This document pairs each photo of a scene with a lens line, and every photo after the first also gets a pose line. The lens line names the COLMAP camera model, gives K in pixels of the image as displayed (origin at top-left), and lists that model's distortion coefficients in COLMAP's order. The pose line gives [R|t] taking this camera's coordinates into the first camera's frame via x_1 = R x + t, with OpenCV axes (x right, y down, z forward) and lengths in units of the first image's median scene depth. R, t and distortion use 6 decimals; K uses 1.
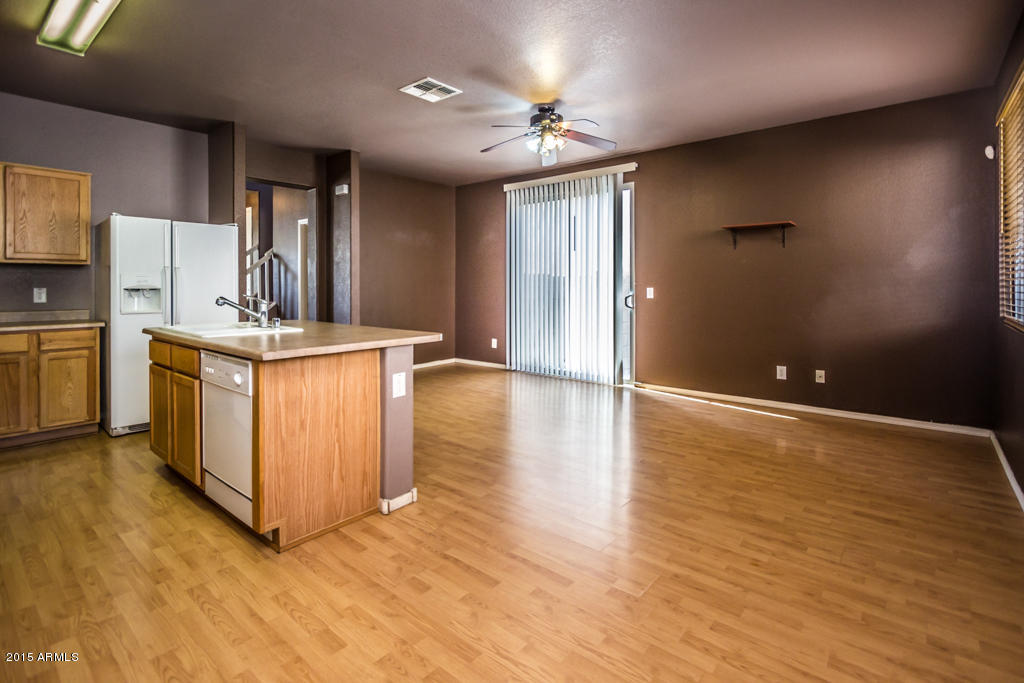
lens RADIAL K [[488.2, 0, 503.7], [0, 488.2, 289.4], [0, 0, 1]] dist [-0.004667, -0.000052]
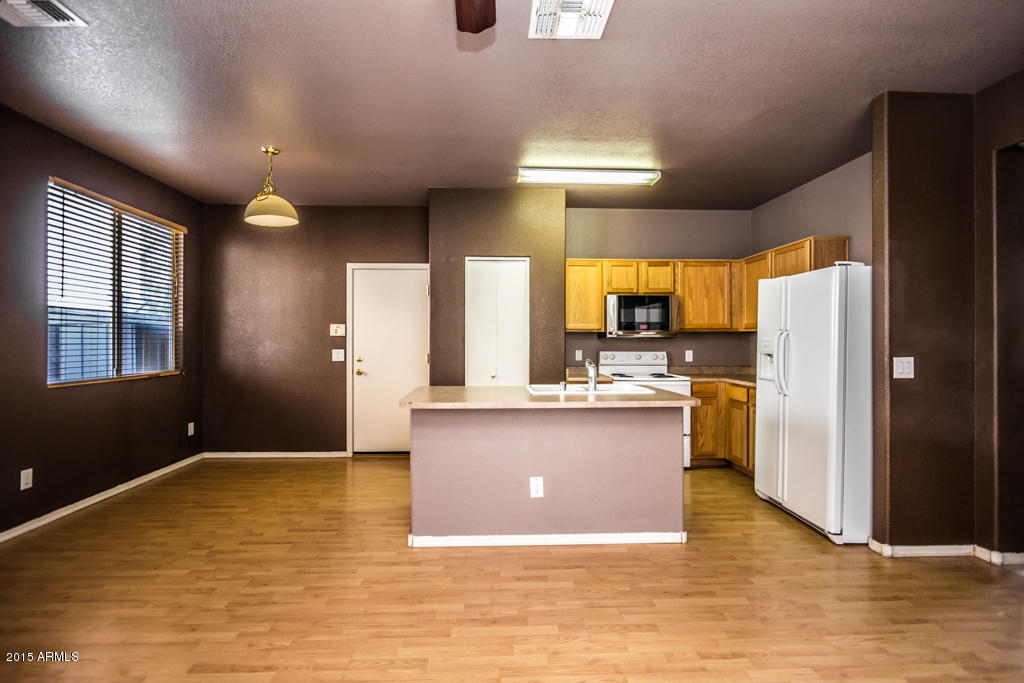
lens RADIAL K [[480.7, 0, 502.1], [0, 480.7, 343.6], [0, 0, 1]] dist [-0.006861, -0.000513]
pose [[-0.731374, -0.000252, -0.681977, 0.292748], [-0.007478, 0.999943, 0.007650, -0.025994], [0.681936, 0.010695, -0.731334, 1.407953]]
